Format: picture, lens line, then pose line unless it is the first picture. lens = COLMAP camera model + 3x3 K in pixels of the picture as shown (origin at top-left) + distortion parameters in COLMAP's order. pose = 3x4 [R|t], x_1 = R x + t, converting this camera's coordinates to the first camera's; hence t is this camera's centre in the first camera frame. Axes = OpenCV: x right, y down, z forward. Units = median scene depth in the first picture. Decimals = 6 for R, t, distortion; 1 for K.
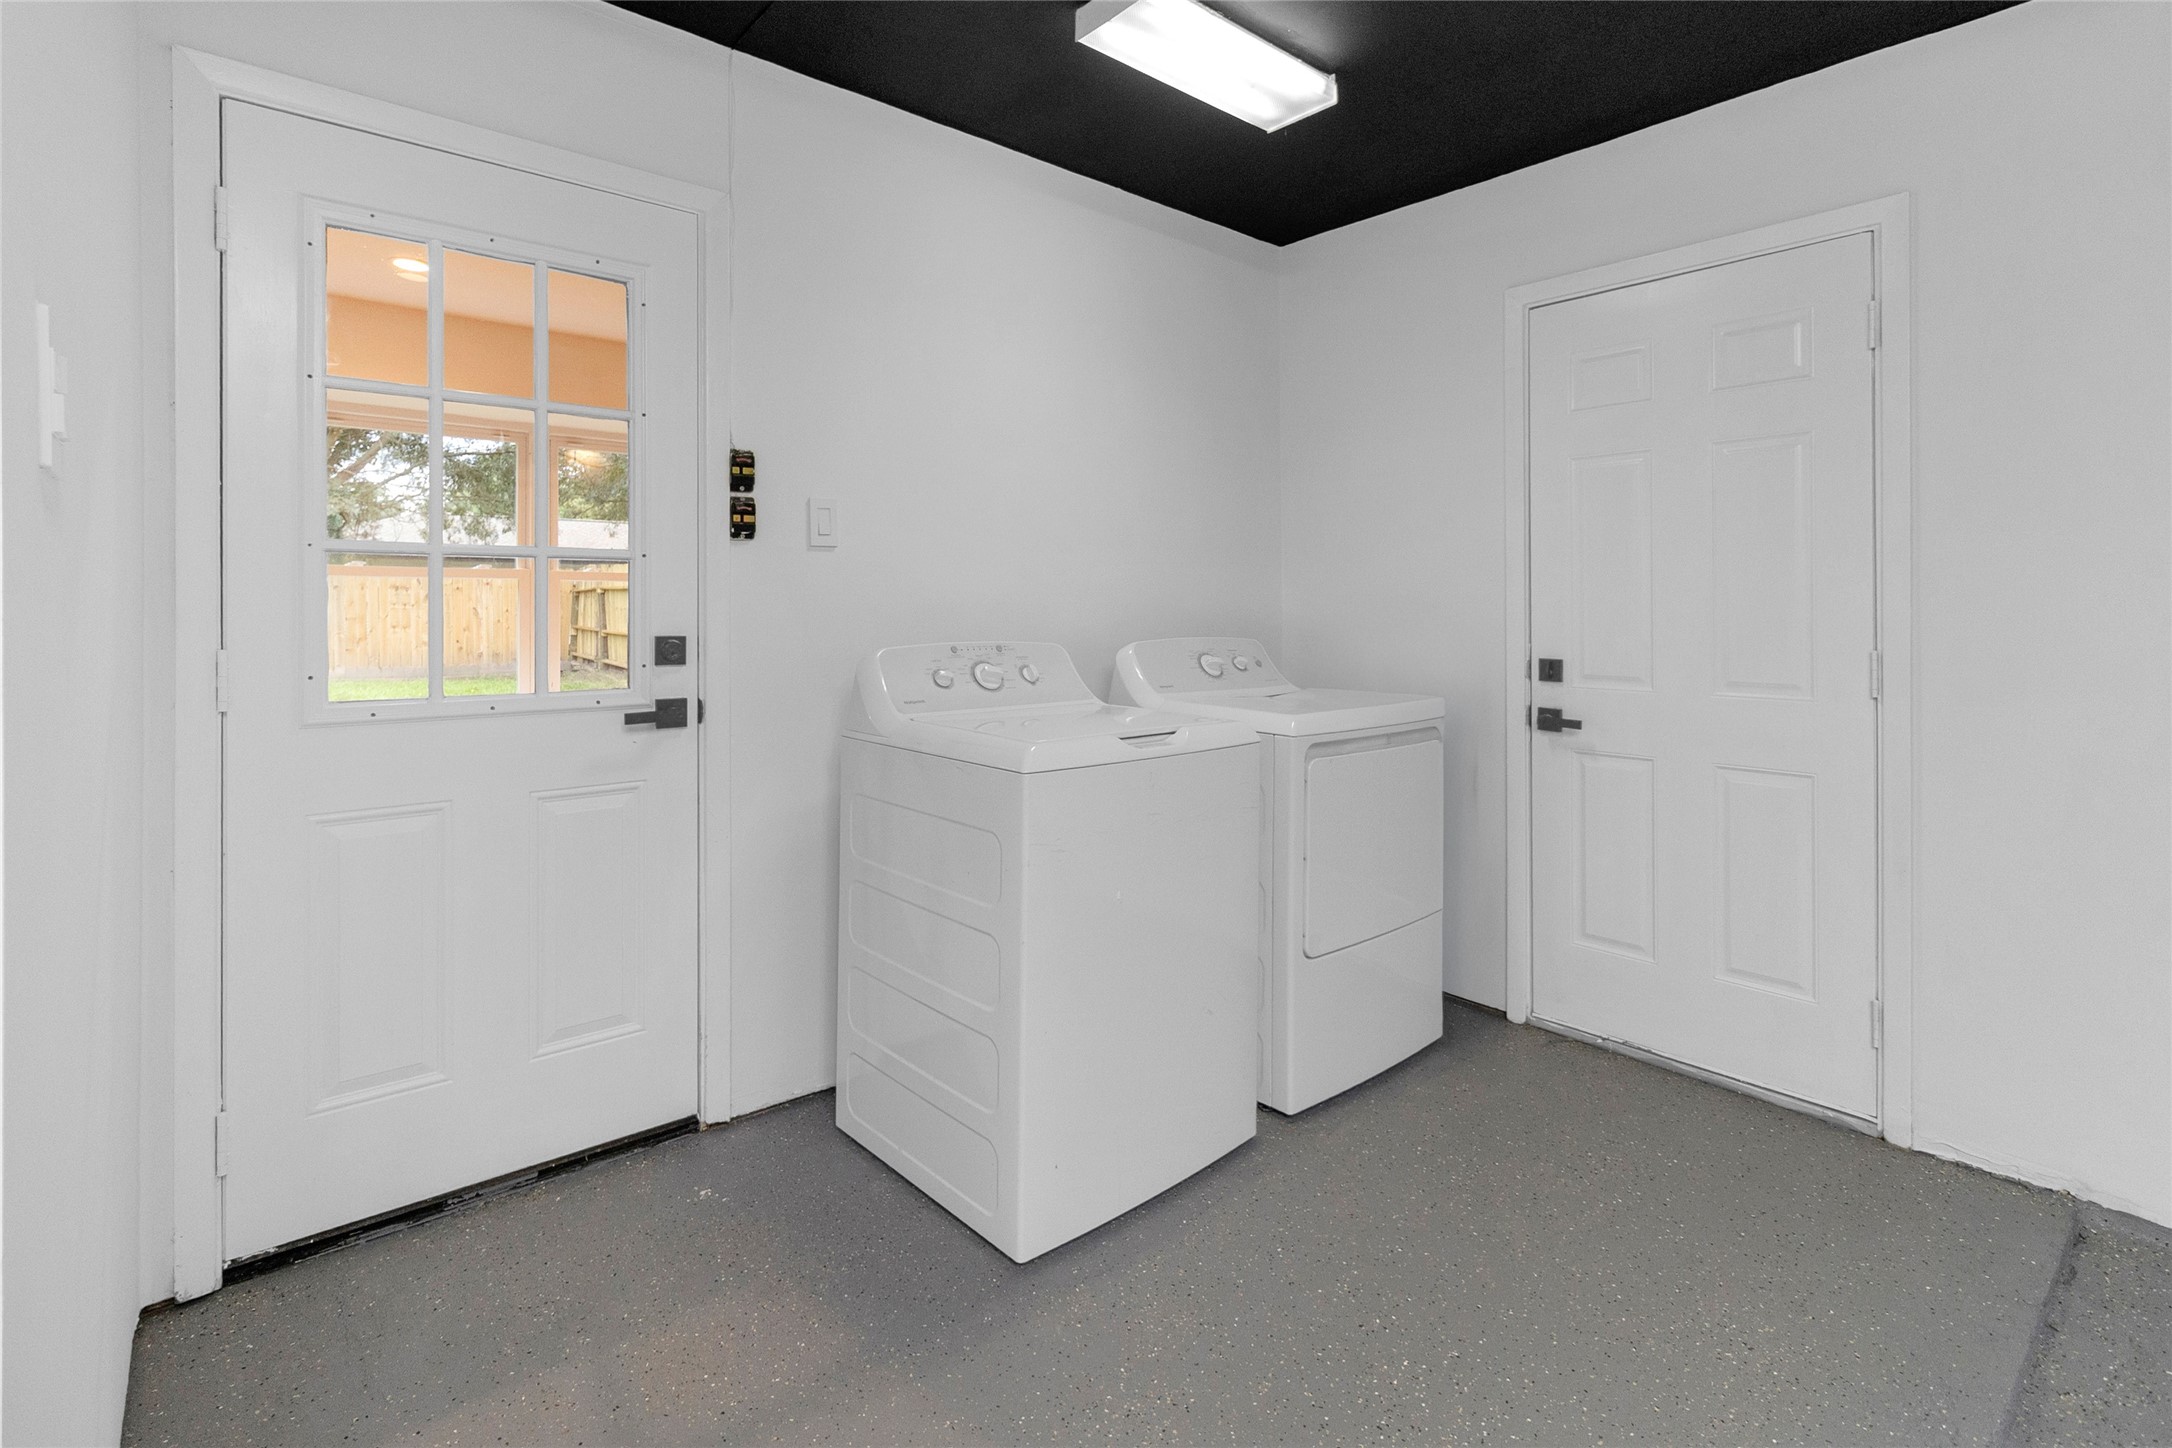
lens RADIAL K [[1012.7, 0, 1084.9], [0, 1012.7, 607.3], [0, 0, 1]] dist [0.012586, 0.000193]
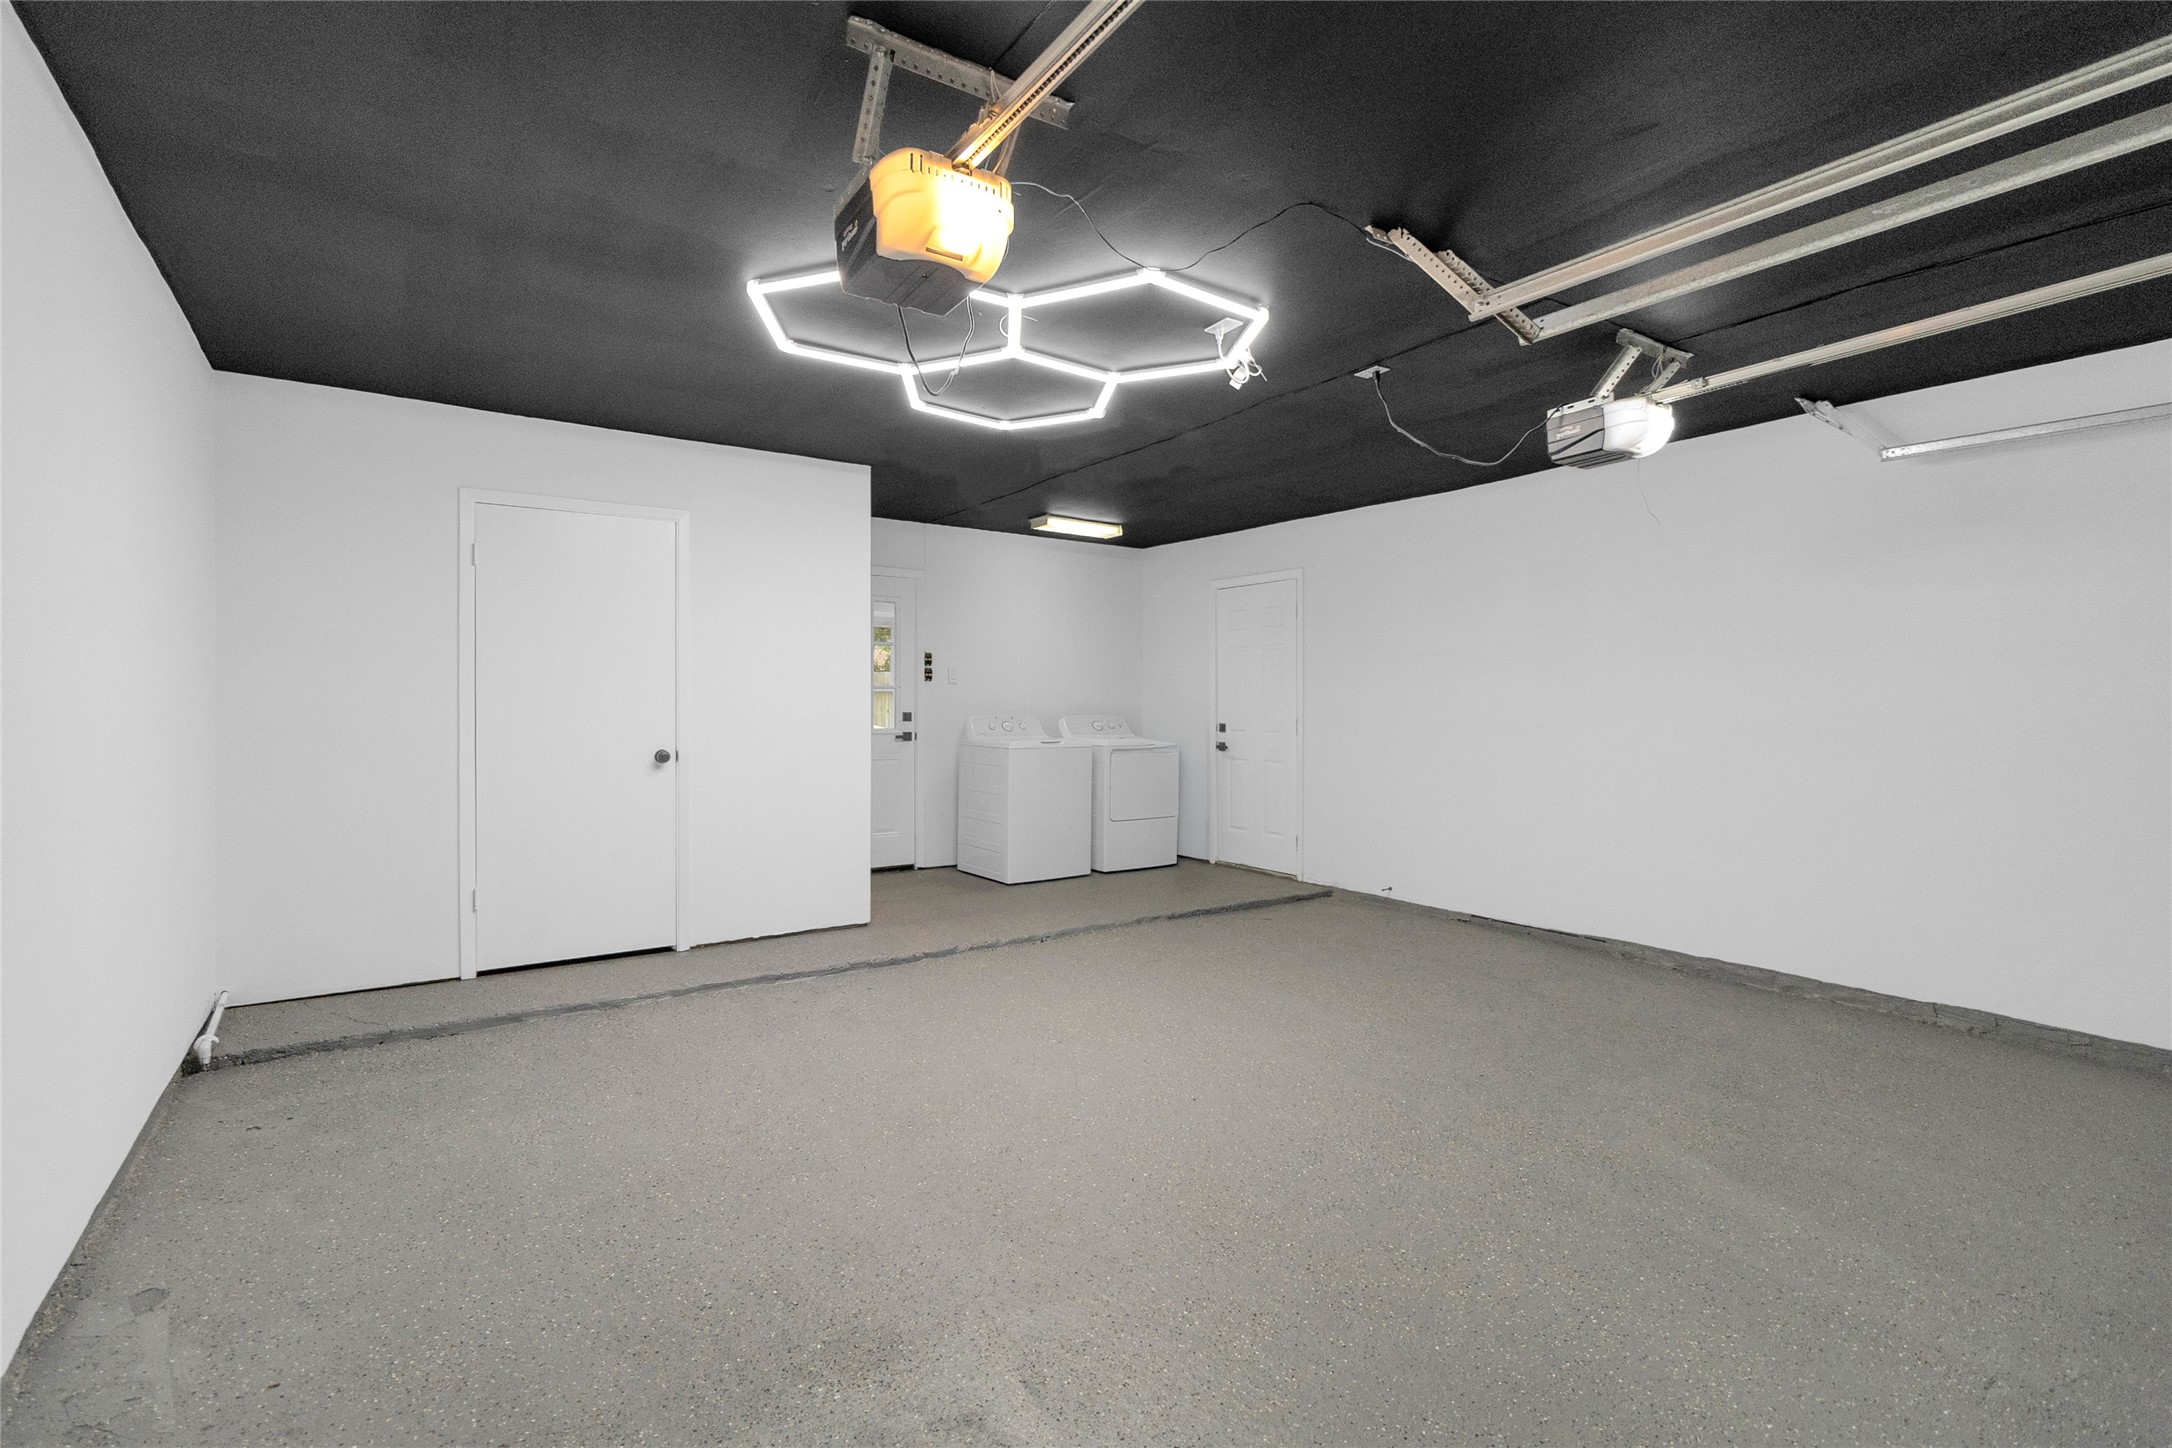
lens RADIAL K [[983.9, 0, 1065.8], [0, 983.9, 679.3], [0, 0, 1]] dist [0.000695, 0.000083]
pose [[0.993020, -0.000440, -0.117943, 0.428711], [-0.002387, 0.999713, -0.023823, -0.002438], [0.117920, 0.023938, 0.992735, -1.911785]]
